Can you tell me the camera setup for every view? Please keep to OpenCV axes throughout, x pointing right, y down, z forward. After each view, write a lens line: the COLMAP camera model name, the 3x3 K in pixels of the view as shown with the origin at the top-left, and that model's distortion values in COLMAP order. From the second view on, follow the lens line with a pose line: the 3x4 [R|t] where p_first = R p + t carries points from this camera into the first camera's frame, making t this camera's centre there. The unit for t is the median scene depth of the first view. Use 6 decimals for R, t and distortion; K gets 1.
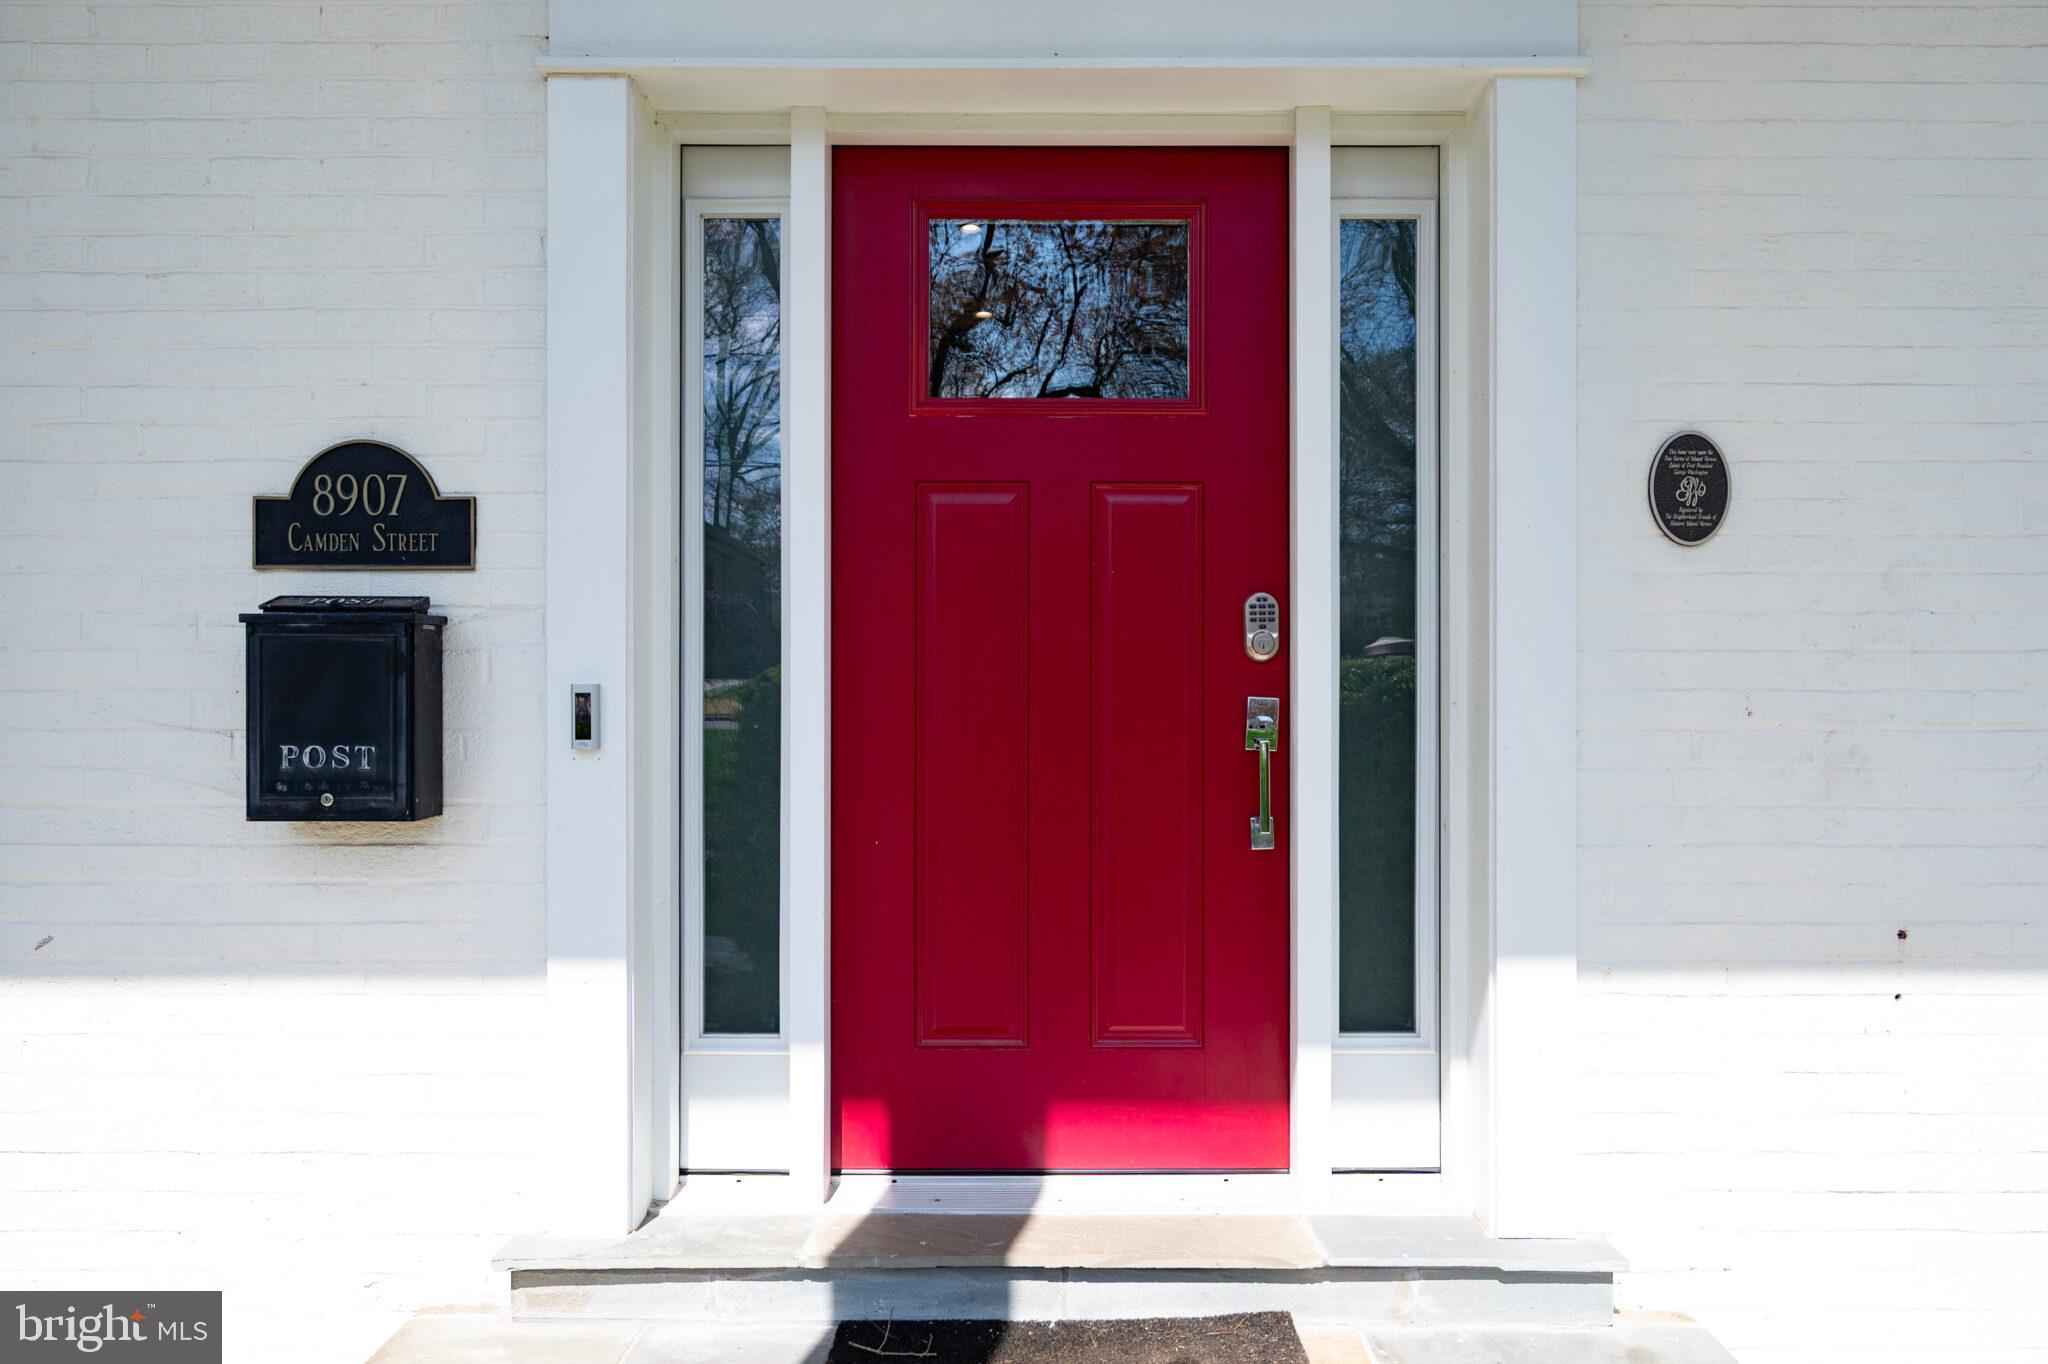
lens RADIAL K [[1262.3, 0, 1030.1], [0, 1262.3, 688.1], [0, 0, 1]] dist [0.000276, 0.000083]
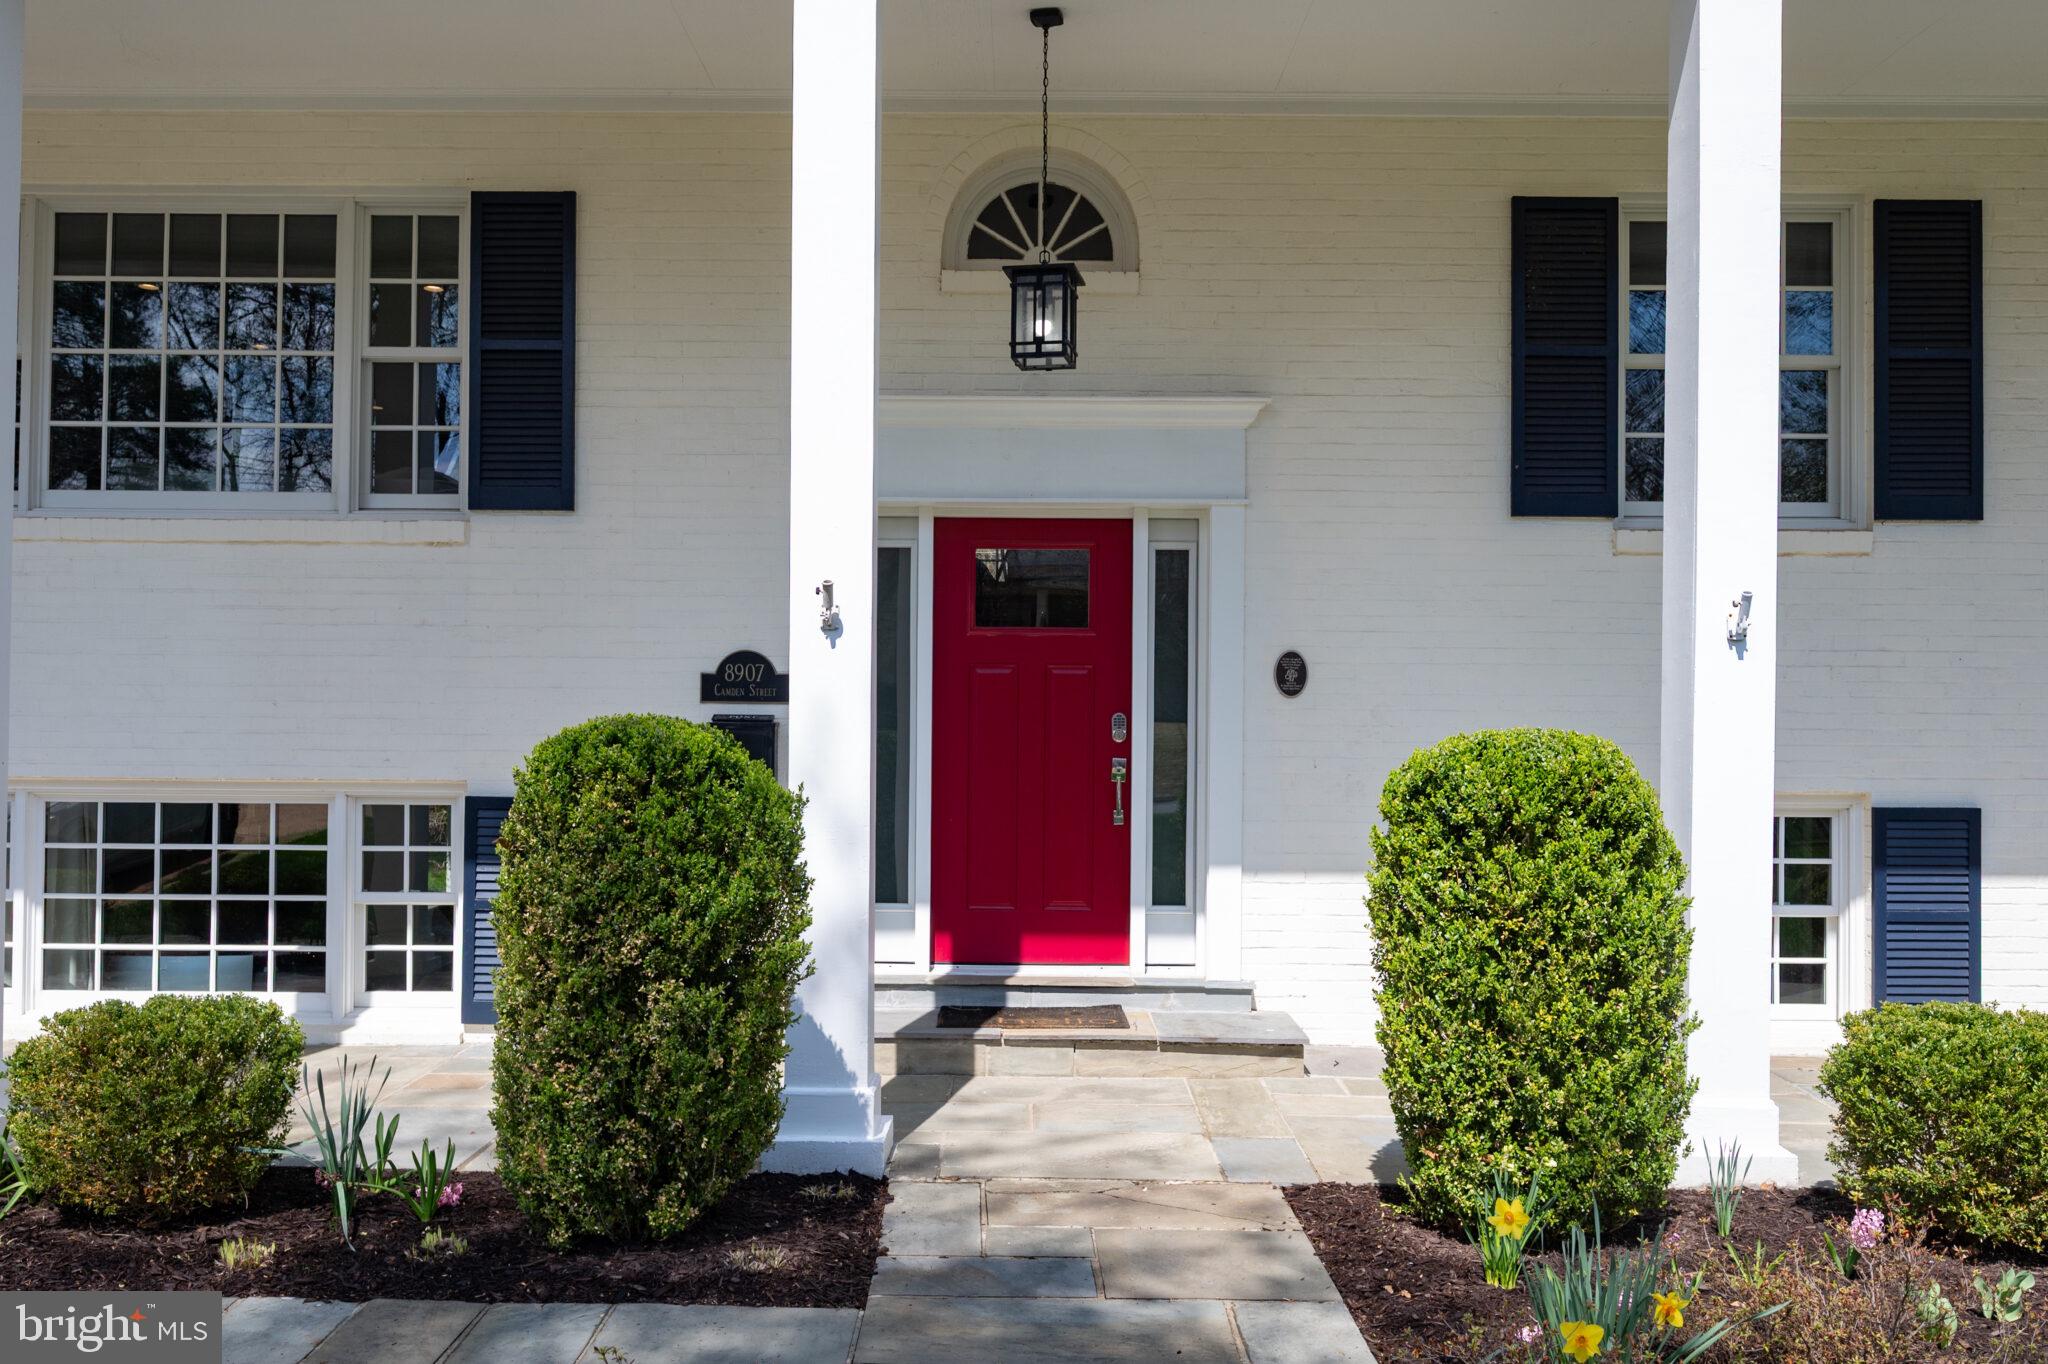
lens RADIAL K [[2019.0, 0, 1001.9], [0, 2019.0, 682.6], [0, 0, 1]] dist [0.022800, 0.000000]
pose [[0.999875, 0.008739, 0.013186, -0.081431], [-0.008406, 0.999649, -0.025109, -0.038226], [-0.013401, 0.024995, 0.999598, -2.749007]]
